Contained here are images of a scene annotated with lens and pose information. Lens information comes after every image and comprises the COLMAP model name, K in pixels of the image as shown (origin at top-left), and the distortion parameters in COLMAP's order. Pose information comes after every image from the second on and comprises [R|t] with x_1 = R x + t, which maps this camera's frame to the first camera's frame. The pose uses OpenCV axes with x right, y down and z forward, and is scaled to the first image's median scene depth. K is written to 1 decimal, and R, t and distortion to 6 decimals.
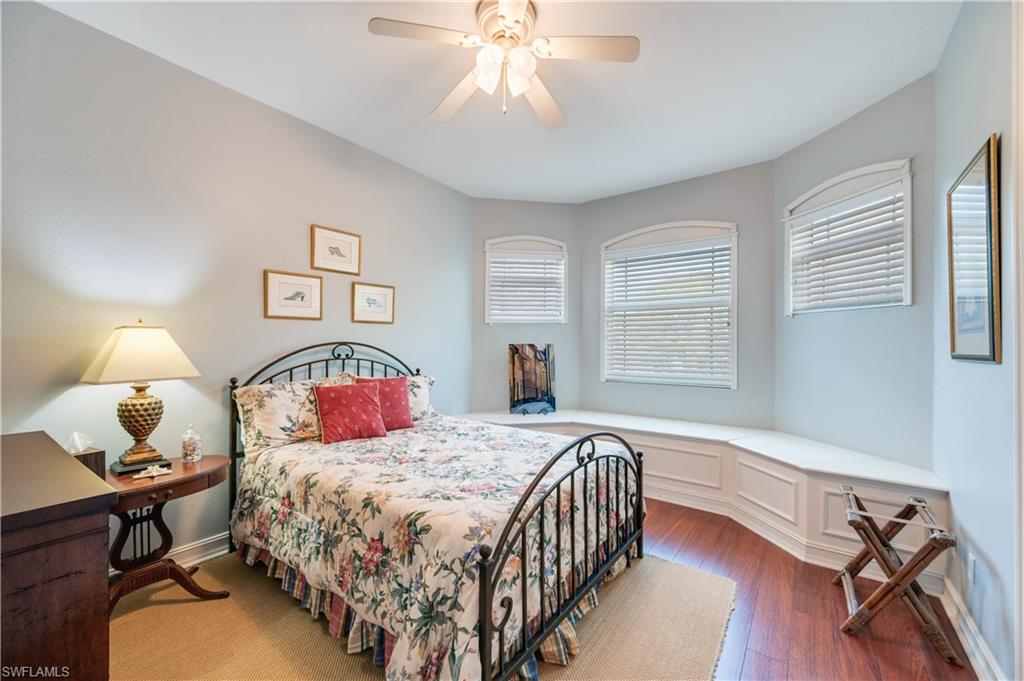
lens RADIAL K [[404.7, 0, 512.0], [0, 404.7, 340.5], [0, 0, 1]] dist [0.000747, -0.000013]
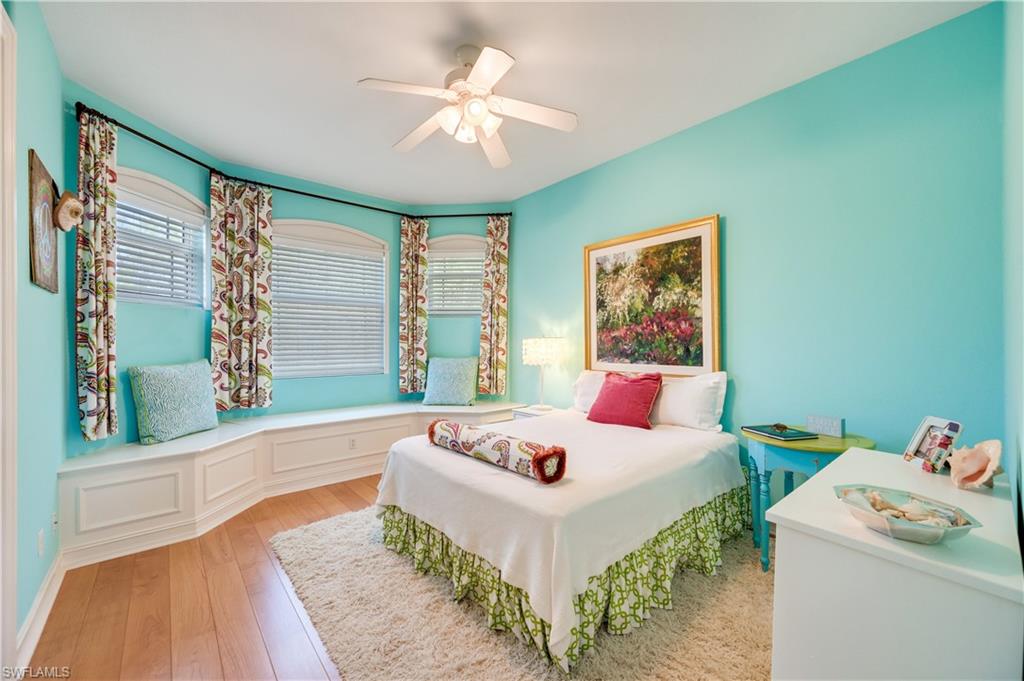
lens RADIAL K [[404.7, 0, 512.0], [0, 404.7, 340.5], [0, 0, 1]] dist [0.000747, -0.000013]
pose [[0.227326, -0.015296, 0.973698, -0.621962], [-0.006196, 0.999834, 0.017153, -0.002509], [-0.973799, -0.009933, 0.227194, 0.316969]]
